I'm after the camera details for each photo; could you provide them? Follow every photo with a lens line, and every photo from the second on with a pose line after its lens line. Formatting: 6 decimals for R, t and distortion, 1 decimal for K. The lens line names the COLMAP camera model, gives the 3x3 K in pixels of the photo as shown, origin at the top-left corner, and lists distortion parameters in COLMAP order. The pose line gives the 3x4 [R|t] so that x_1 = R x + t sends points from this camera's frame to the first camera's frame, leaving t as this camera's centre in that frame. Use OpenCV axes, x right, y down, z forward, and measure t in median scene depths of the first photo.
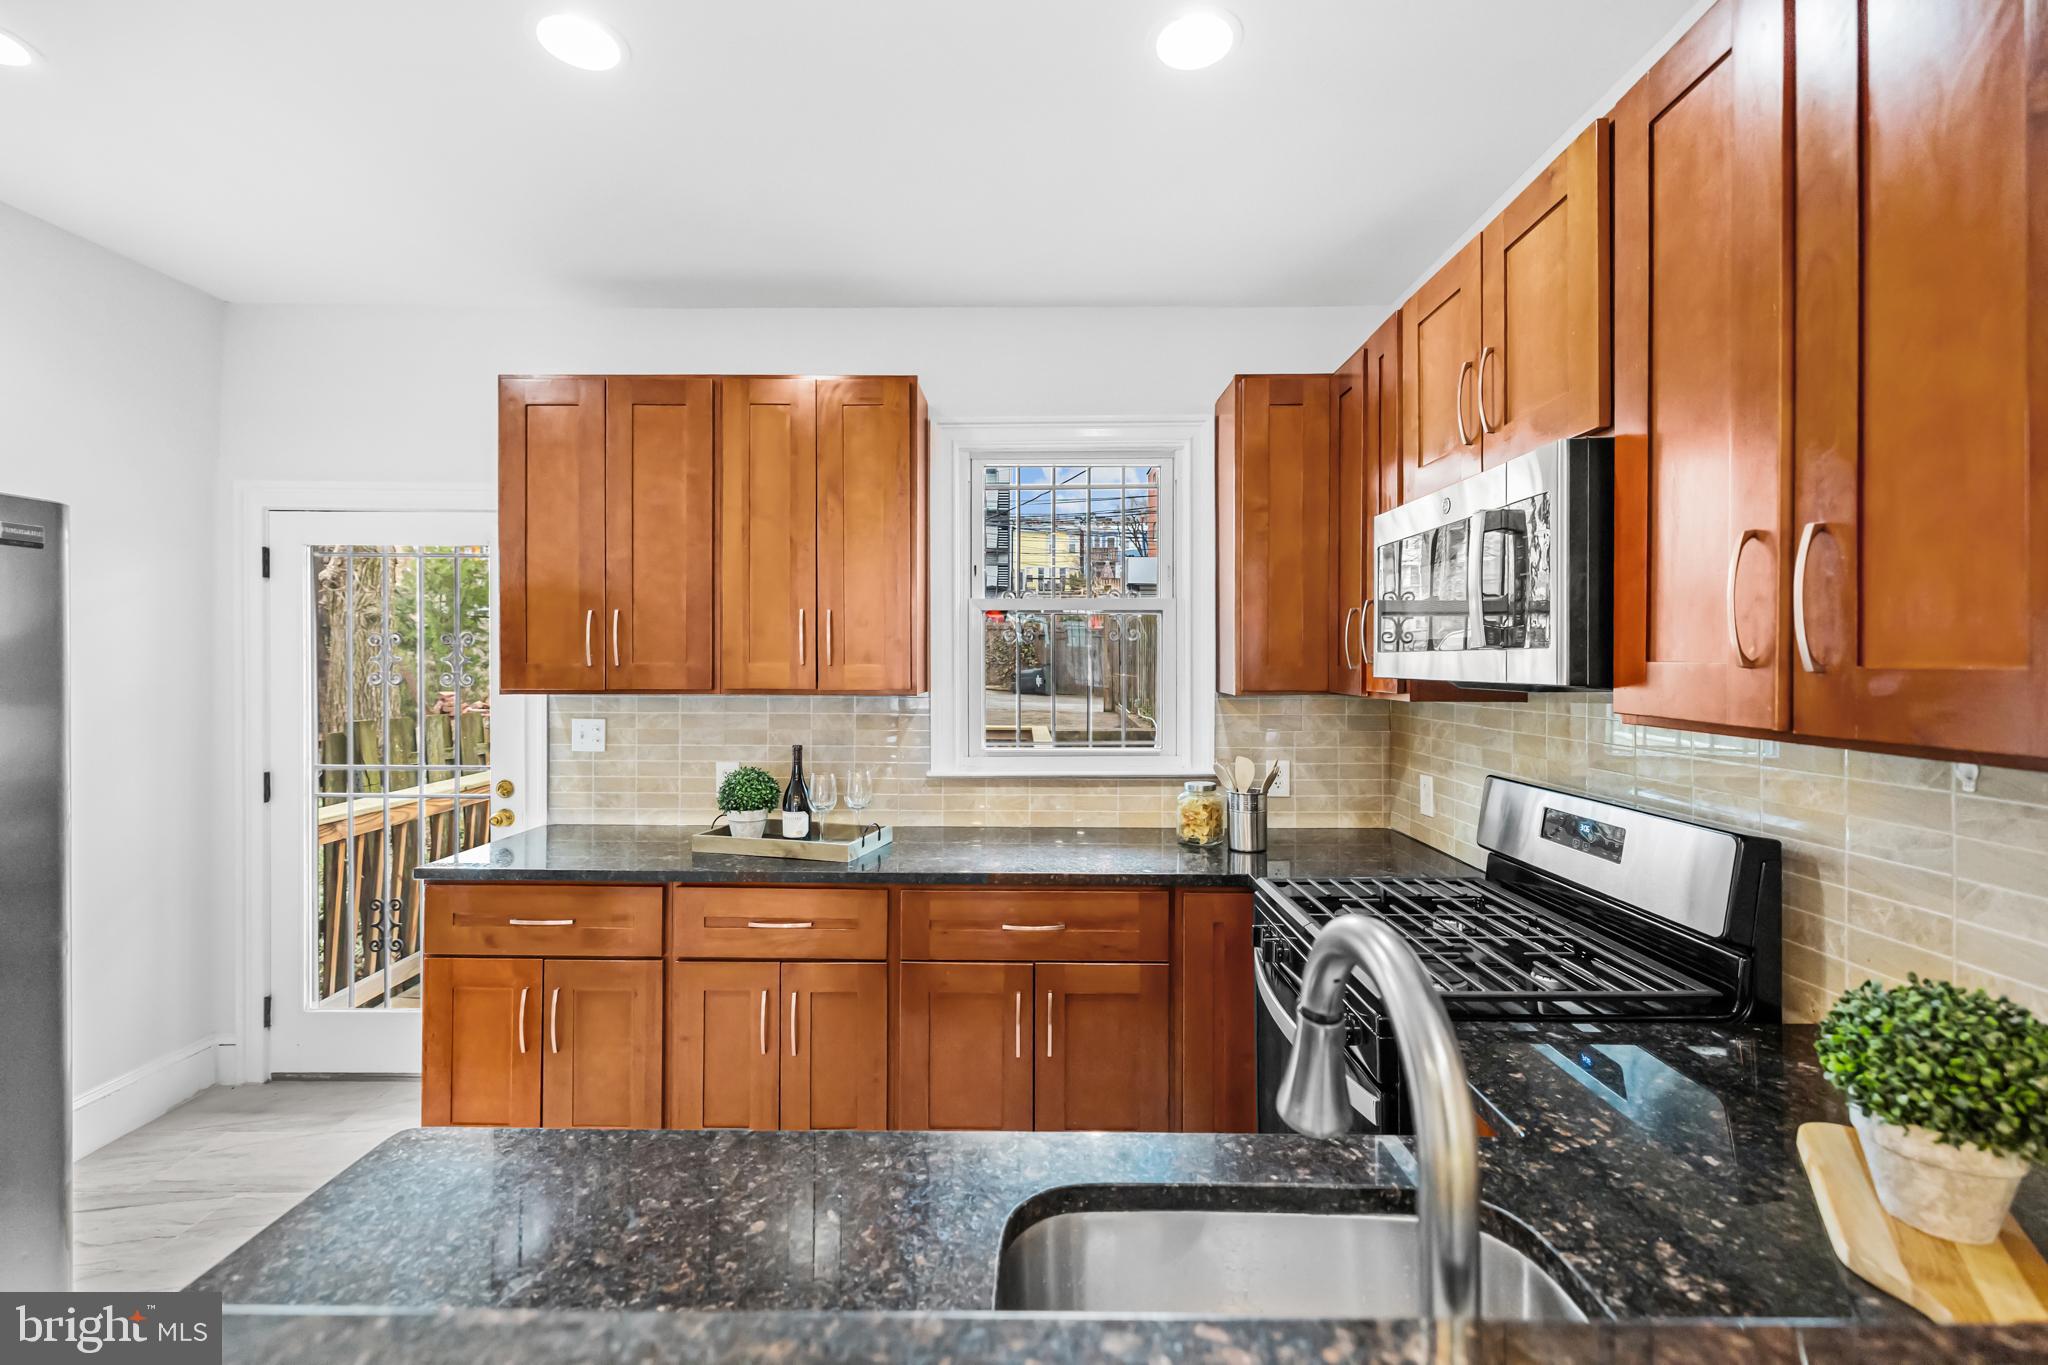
lens RADIAL K [[872.3, 0, 1021.6], [0, 872.3, 652.5], [0, 0, 1]] dist [-0.000655, 0.000251]
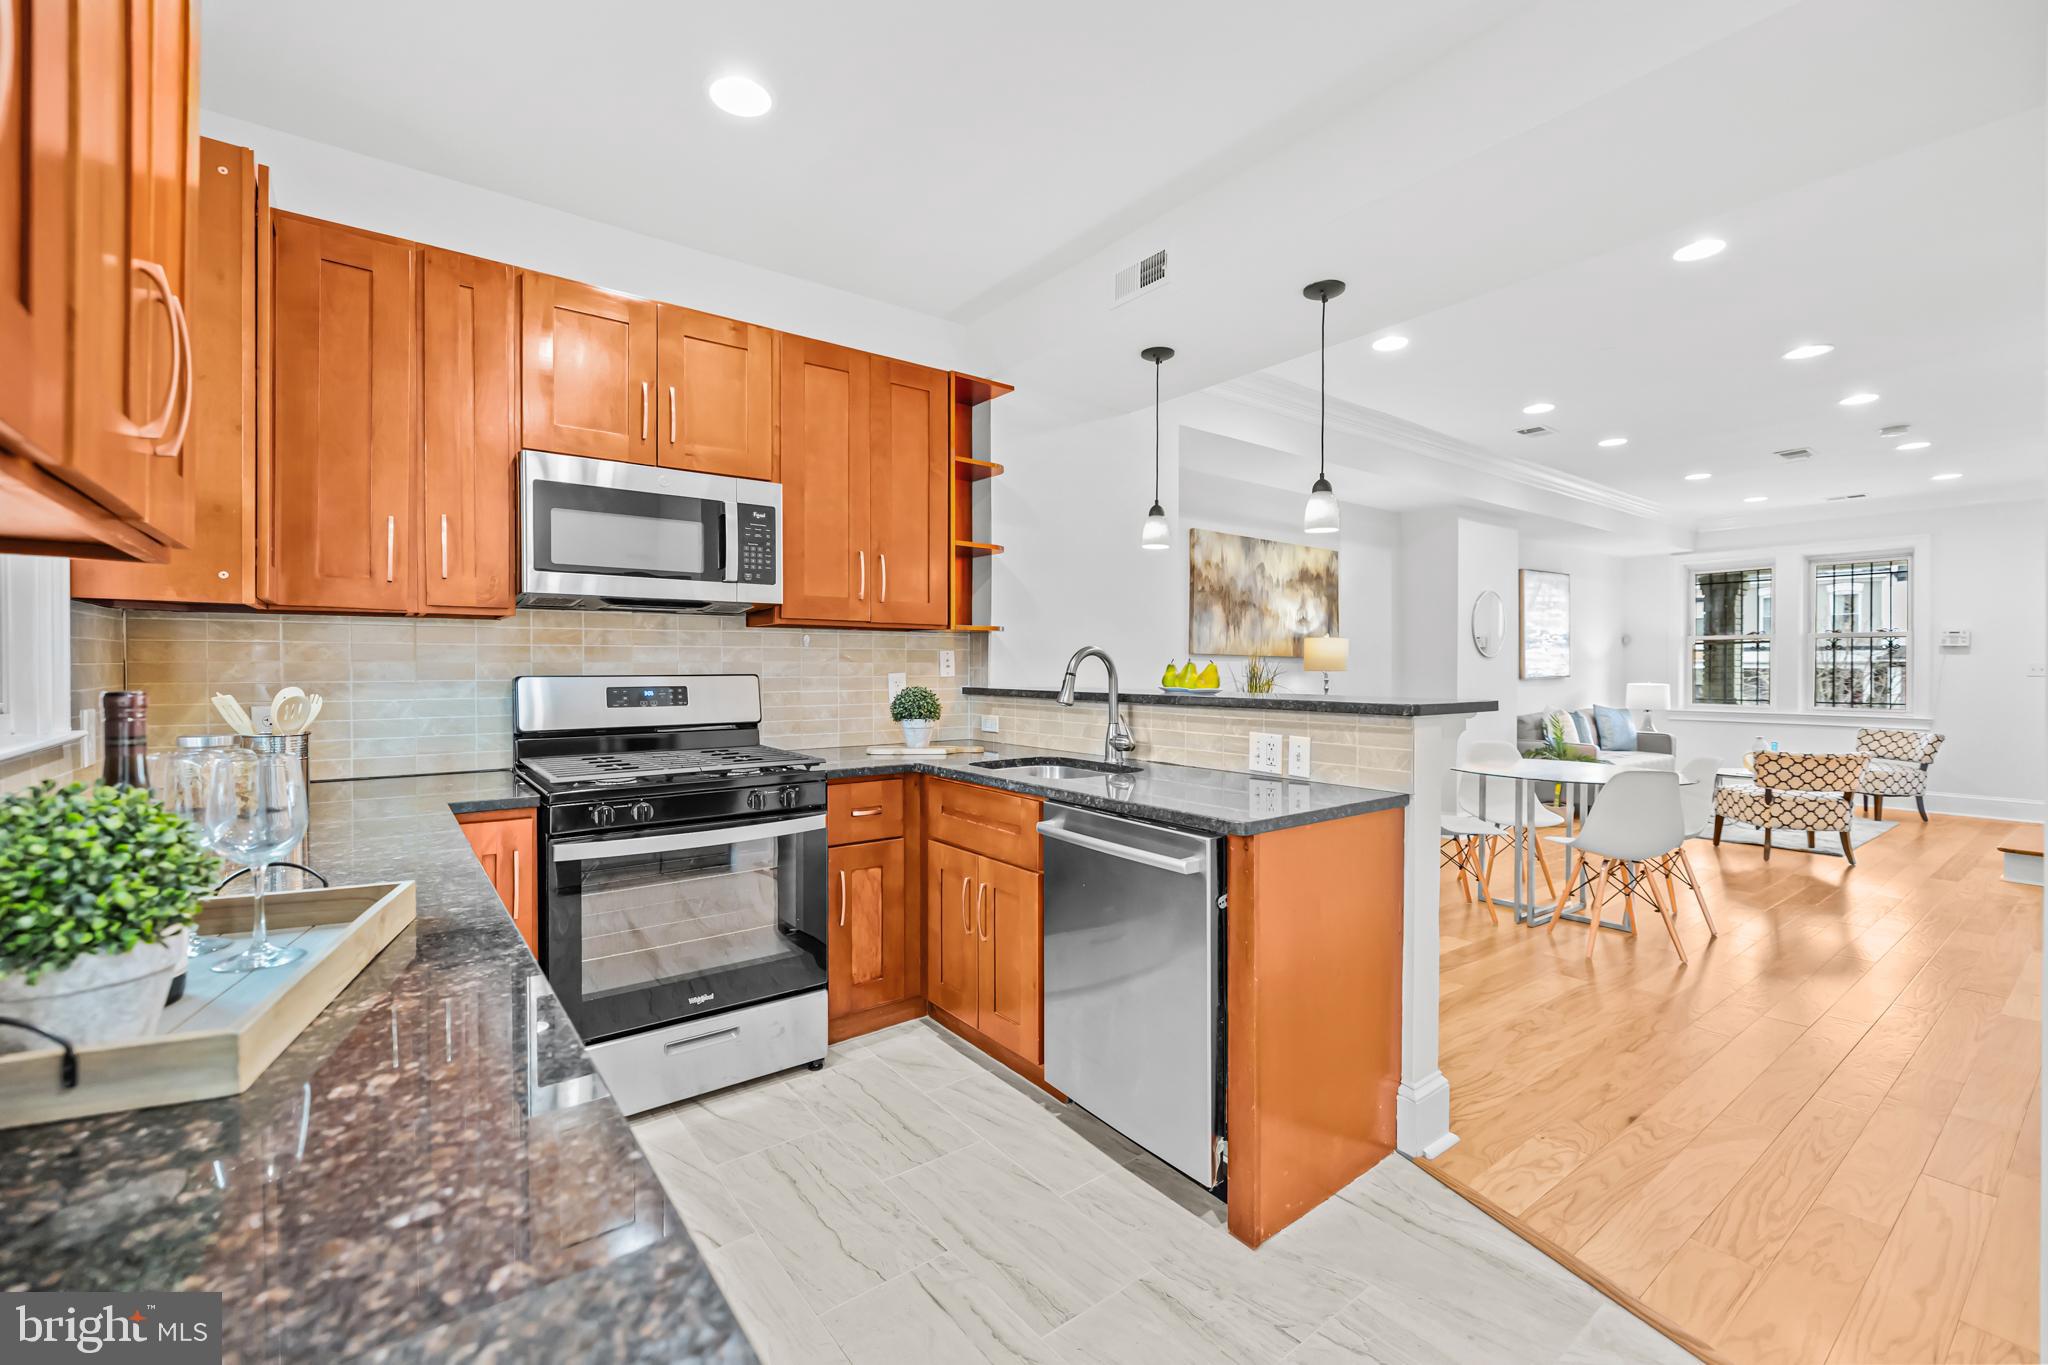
lens RADIAL K [[872.3, 0, 973.6], [0, 872.3, 671.6], [0, 0, 1]] dist [-0.000655, 0.000251]
pose [[-0.601879, -0.011037, 0.798511, -0.675460], [-0.011612, 0.999920, 0.005068, 0.094289], [-0.798503, -0.006223, -0.601959, 0.974367]]
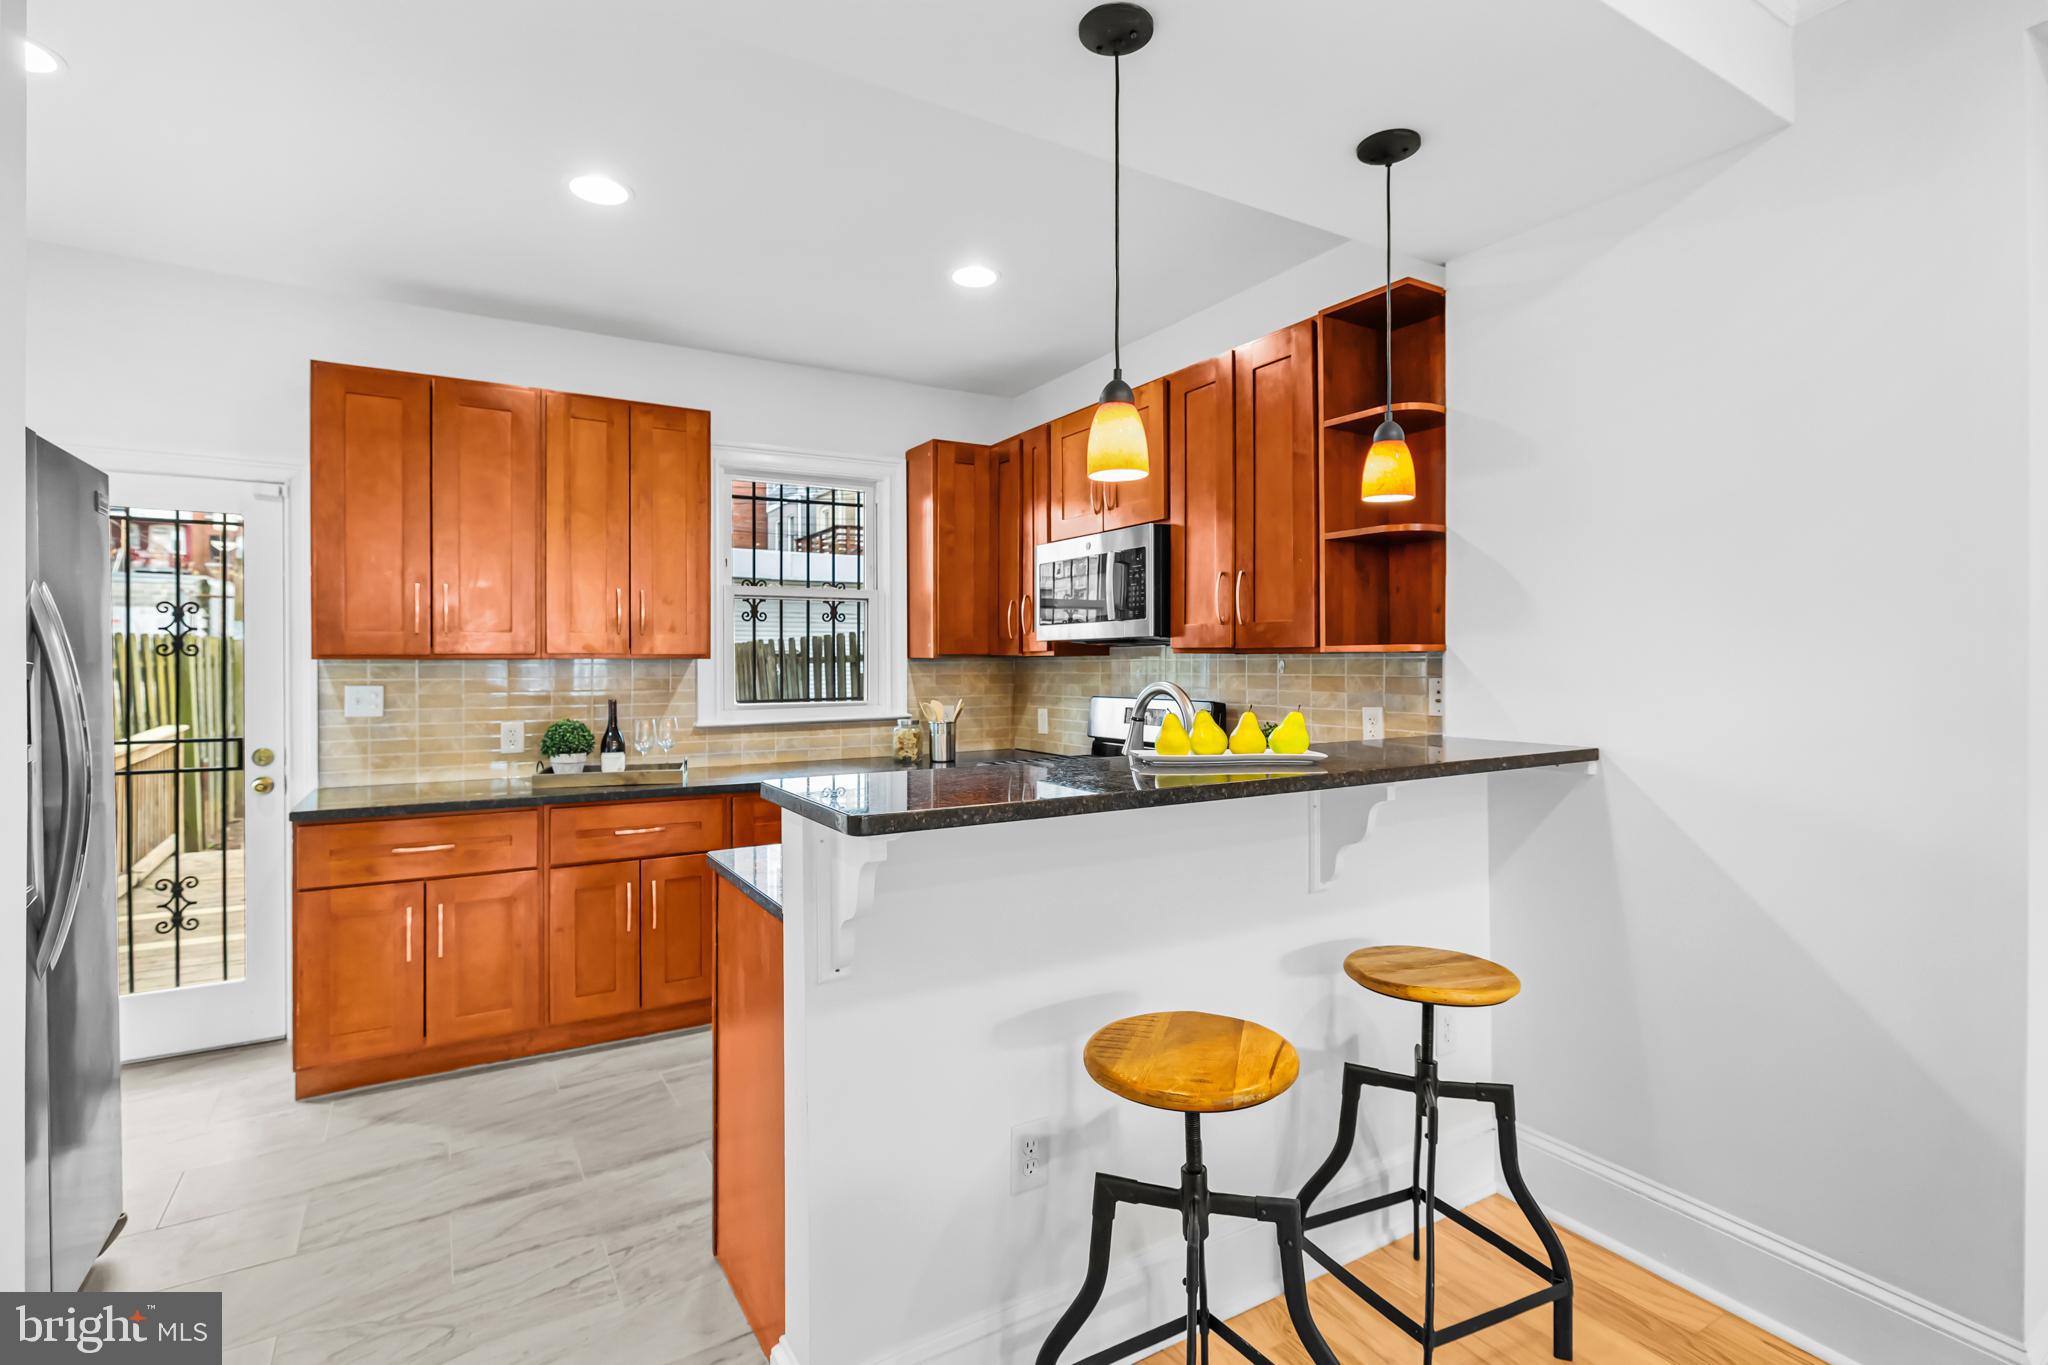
lens RADIAL K [[969.6, 0, 1024.3], [0, 969.6, 663.7], [0, 0, 1]] dist [-0.003580, -0.000830]
pose [[0.850311, -0.006732, 0.526238, -0.482724], [0.001123, 0.999939, 0.010977, 0.041323], [-0.526280, -0.008743, 0.850267, -0.466786]]
